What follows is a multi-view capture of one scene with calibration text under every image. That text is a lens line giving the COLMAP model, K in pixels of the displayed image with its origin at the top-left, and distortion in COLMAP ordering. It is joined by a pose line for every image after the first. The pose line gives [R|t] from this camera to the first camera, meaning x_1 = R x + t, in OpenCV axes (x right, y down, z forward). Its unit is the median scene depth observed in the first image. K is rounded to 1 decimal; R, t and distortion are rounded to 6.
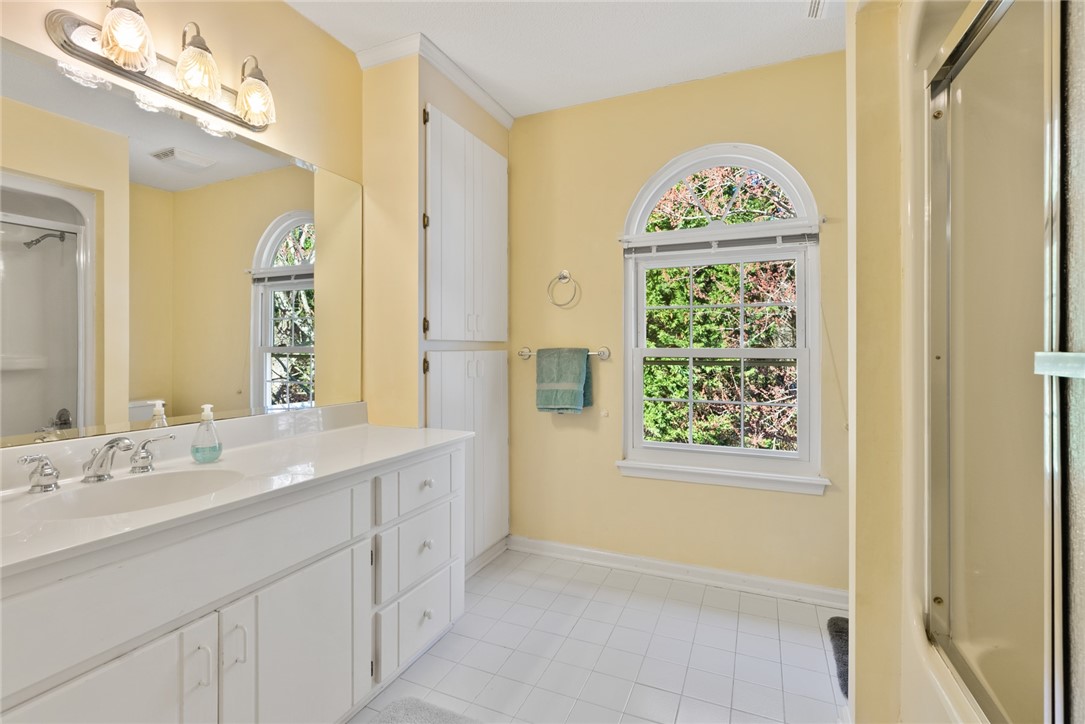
lens RADIAL K [[503.9, 0, 537.5], [0, 503.9, 355.6], [0, 0, 1]] dist [-0.005329, 0.001073]
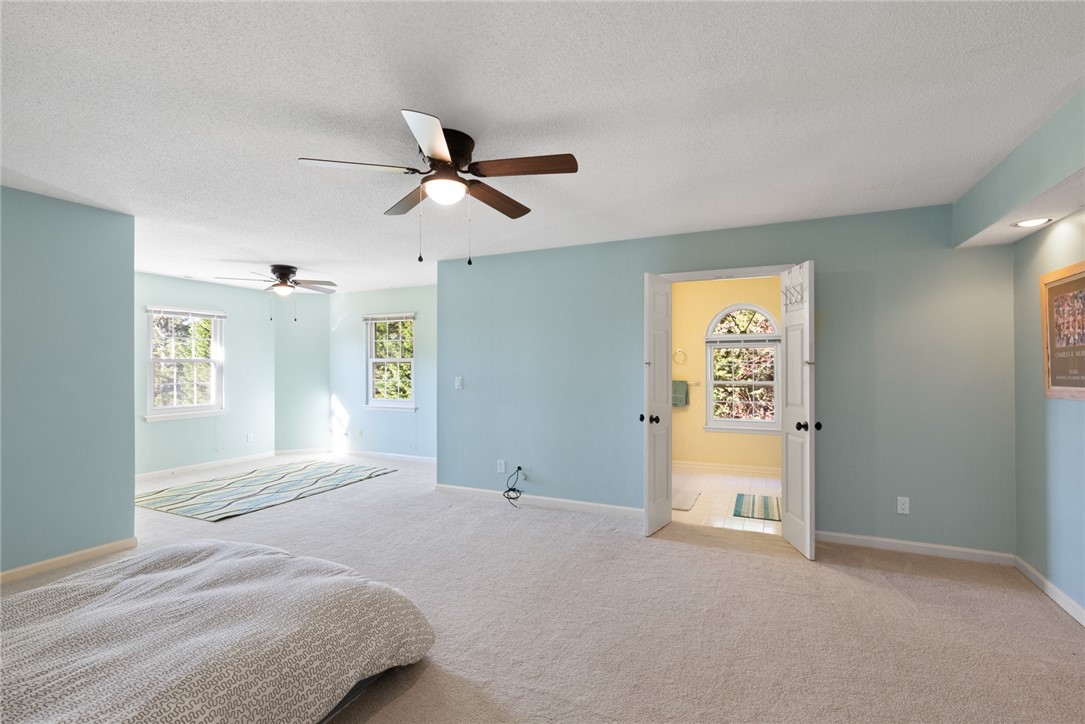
lens RADIAL K [[497.0, 0, 539.3], [0, 497.0, 363.9], [0, 0, 1]] dist [-0.006396, 0.000841]
pose [[0.999709, 0.004159, -0.023742, -0.171036], [-0.004701, 0.999729, -0.022814, -0.010553], [0.023641, 0.022919, 0.999458, -0.427337]]
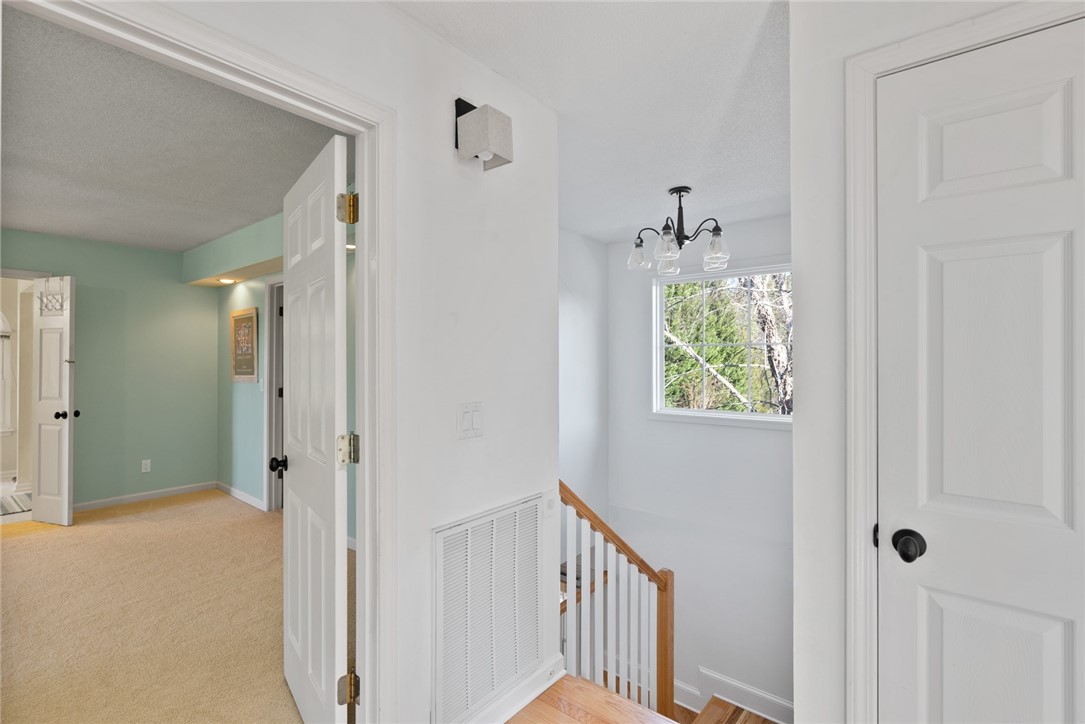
lens RADIAL K [[503.9, 0, 537.5], [0, 503.9, 355.6], [0, 0, 1]] dist [-0.005329, 0.001073]
pose [[0.269973, 0.018135, 0.962697, -0.297918], [0.016154, 0.999597, -0.023360, -0.008586], [-0.962732, 0.021858, 0.269571, -0.577096]]
